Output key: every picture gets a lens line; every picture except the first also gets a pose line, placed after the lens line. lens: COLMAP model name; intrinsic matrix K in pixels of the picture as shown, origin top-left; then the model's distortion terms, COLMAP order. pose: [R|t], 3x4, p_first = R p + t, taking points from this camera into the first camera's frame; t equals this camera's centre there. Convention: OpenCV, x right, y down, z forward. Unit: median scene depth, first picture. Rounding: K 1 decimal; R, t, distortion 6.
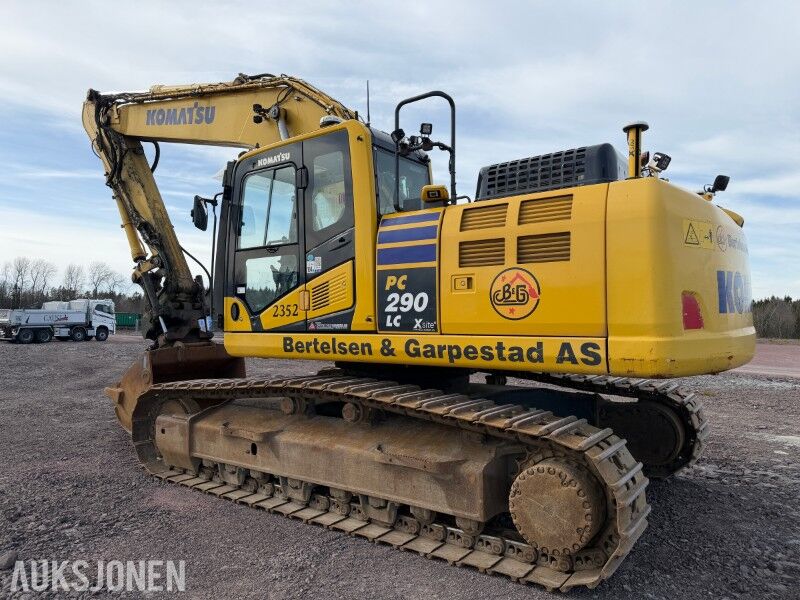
lens RADIAL K [[565.3, 0, 395.5], [0, 565.3, 297.5], [0, 0, 1]] dist [0.135625, -0.226678]
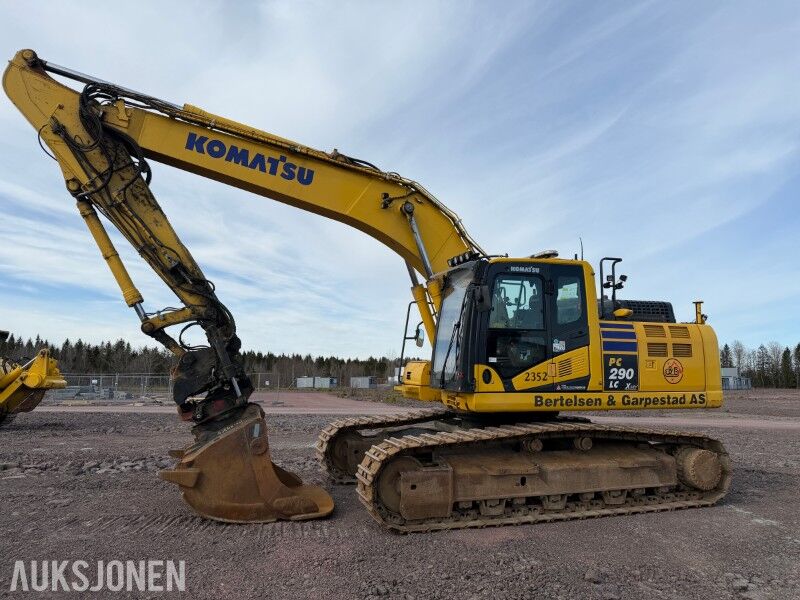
lens RADIAL K [[565.3, 0, 395.5], [0, 565.3, 297.5], [0, 0, 1]] dist [0.135625, -0.226678]
pose [[0.567372, 0.109821, 0.816106, -1.781799], [-0.038149, 0.993508, -0.107172, -0.008258], [-0.822578, 0.029672, 0.567878, 0.536213]]
